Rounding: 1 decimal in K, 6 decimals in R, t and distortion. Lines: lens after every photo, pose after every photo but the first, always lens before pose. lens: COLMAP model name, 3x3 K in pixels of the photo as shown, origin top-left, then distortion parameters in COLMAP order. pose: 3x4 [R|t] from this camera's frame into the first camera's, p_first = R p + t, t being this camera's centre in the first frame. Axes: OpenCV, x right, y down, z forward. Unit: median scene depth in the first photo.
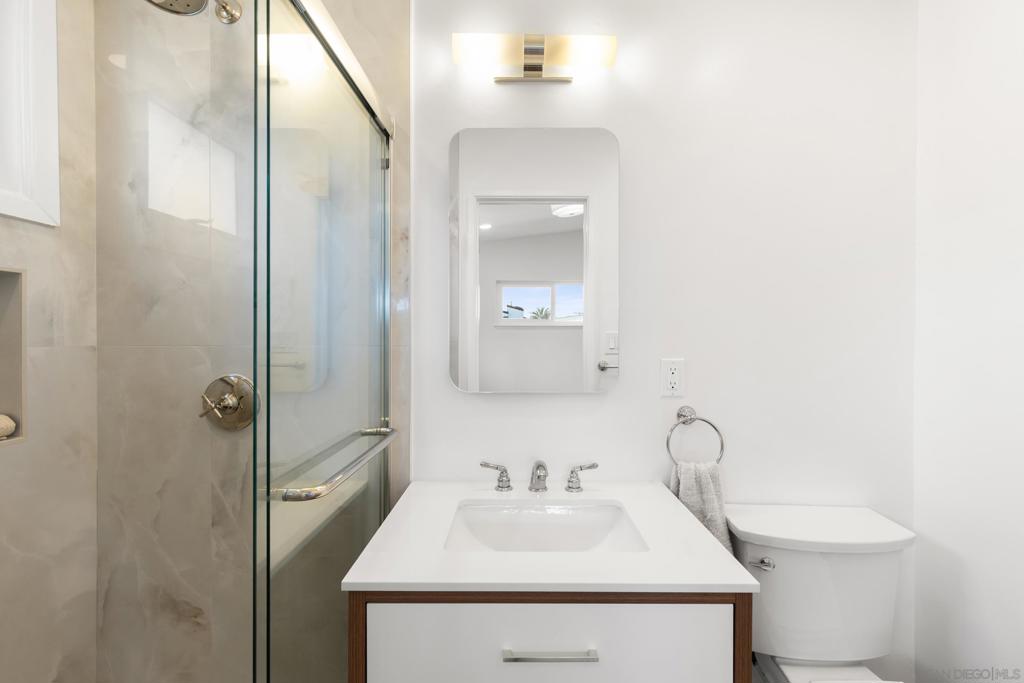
lens RADIAL K [[456.2, 0, 518.4], [0, 456.2, 338.7], [0, 0, 1]] dist [0.001599, 0.000236]
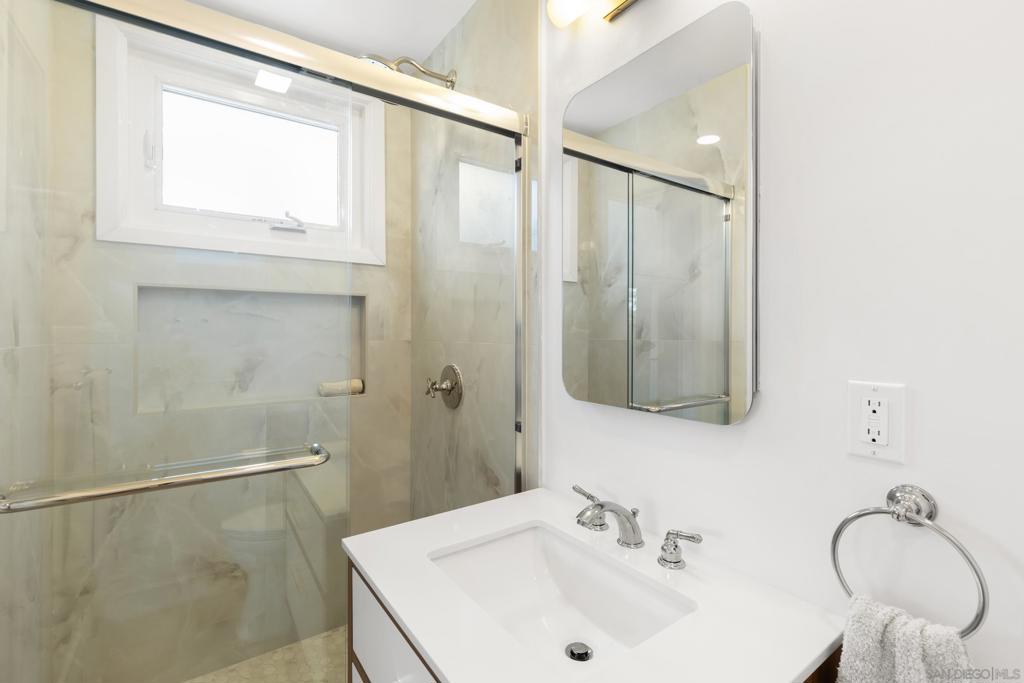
lens RADIAL K [[456.2, 0, 518.4], [0, 456.2, 338.7], [0, 0, 1]] dist [0.001599, 0.000236]
pose [[0.592602, 0.010290, -0.805429, 0.511598], [-0.016675, 0.999861, 0.000505, 0.003223], [0.805323, 0.013131, 0.592691, 0.400035]]
